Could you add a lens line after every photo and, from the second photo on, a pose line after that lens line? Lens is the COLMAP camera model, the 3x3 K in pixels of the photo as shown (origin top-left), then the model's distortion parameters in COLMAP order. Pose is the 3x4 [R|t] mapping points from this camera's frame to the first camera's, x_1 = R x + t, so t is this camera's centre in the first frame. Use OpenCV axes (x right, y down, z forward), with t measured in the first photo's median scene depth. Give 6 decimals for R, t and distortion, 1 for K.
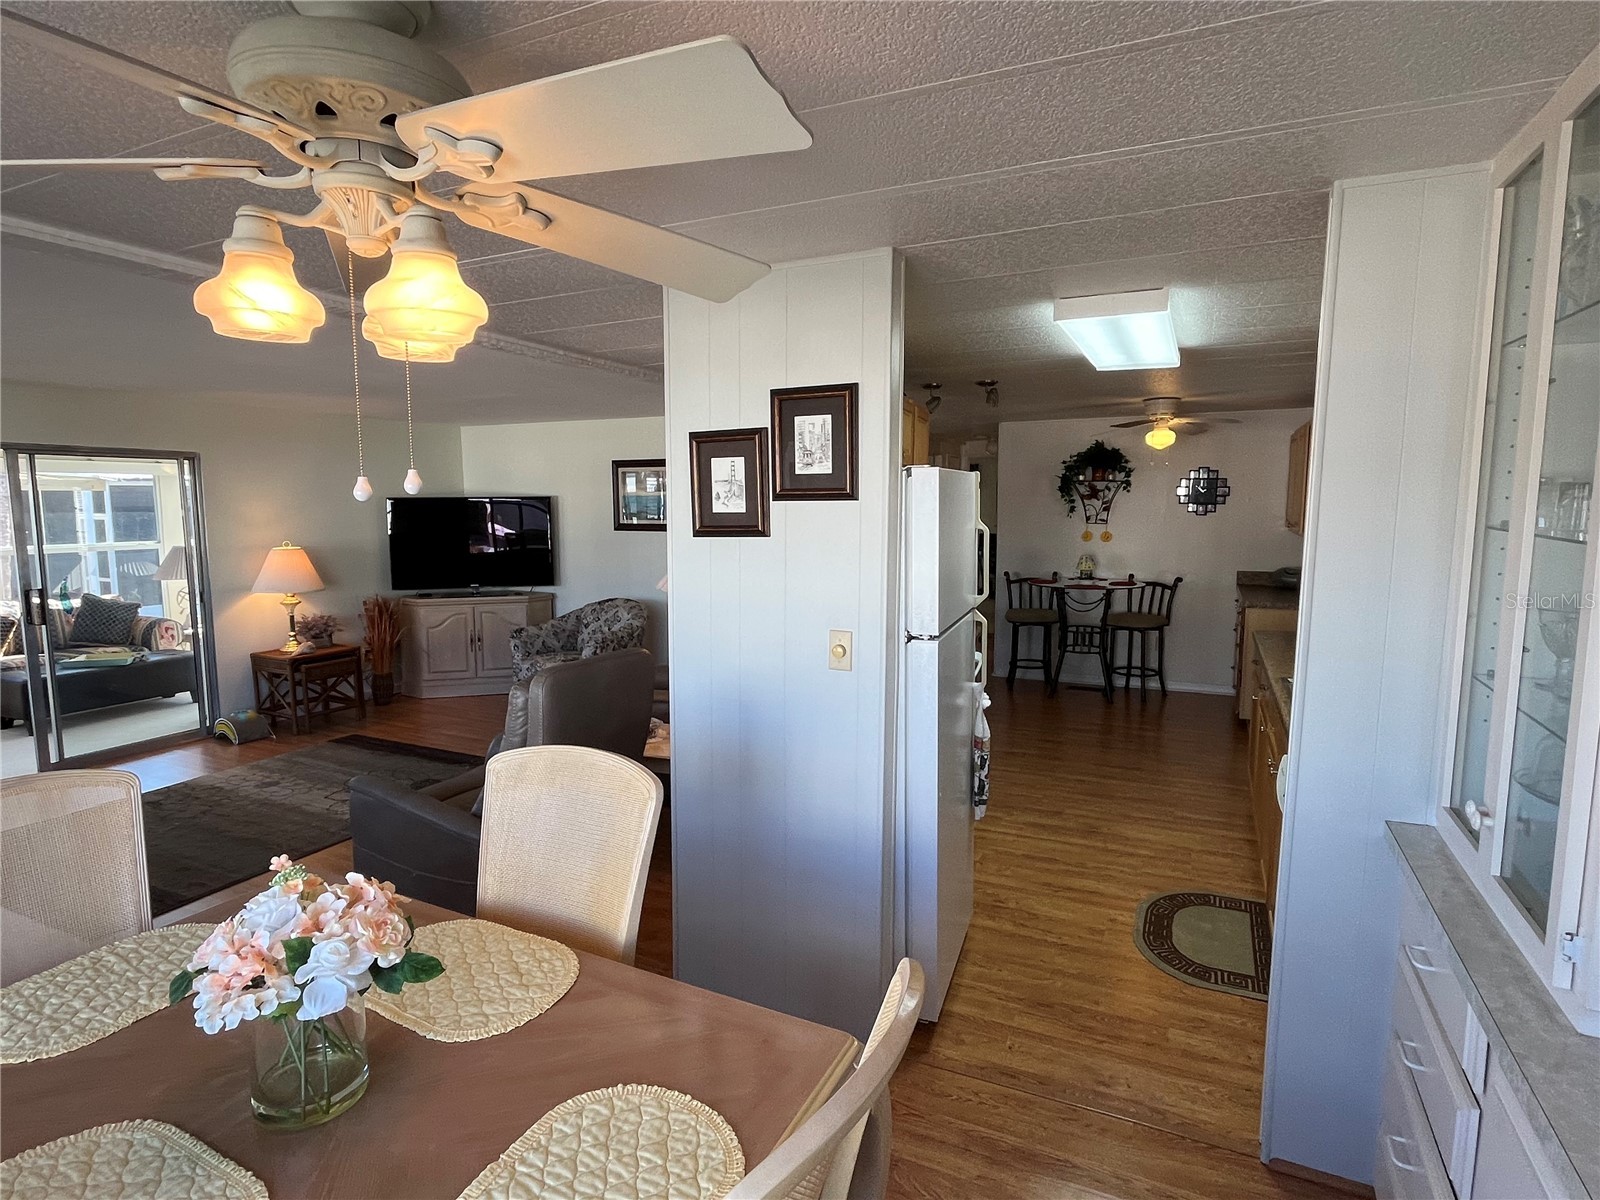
lens RADIAL K [[850.6, 0, 790.2], [0, 850.6, 593.7], [0, 0, 1]] dist [-0.001785, -0.000381]
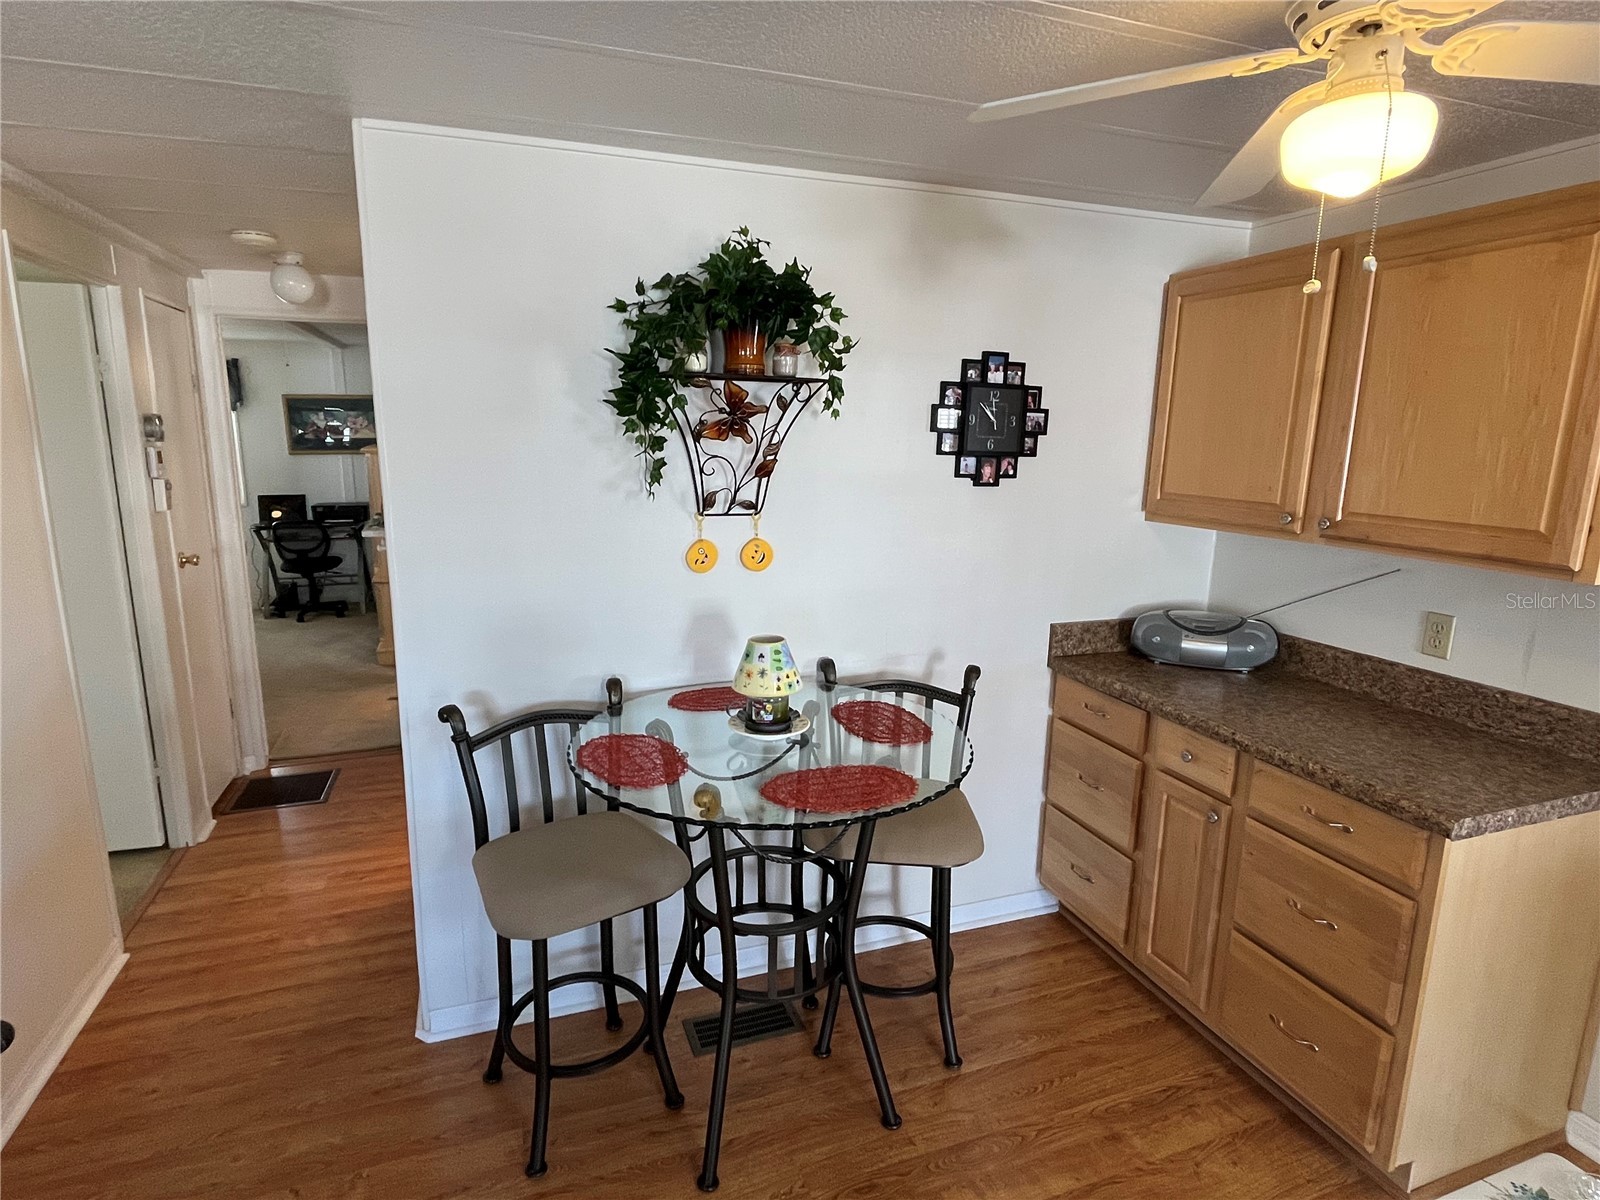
lens RADIAL K [[847.4, 0, 789.1], [0, 847.4, 598.6], [0, 0, 1]] dist [-0.000700, -0.001764]
pose [[0.703083, -0.123390, 0.700321, 0.185954], [0.060822, 0.991656, 0.113658, -0.106032], [-0.708502, -0.037316, 0.704721, 0.934263]]
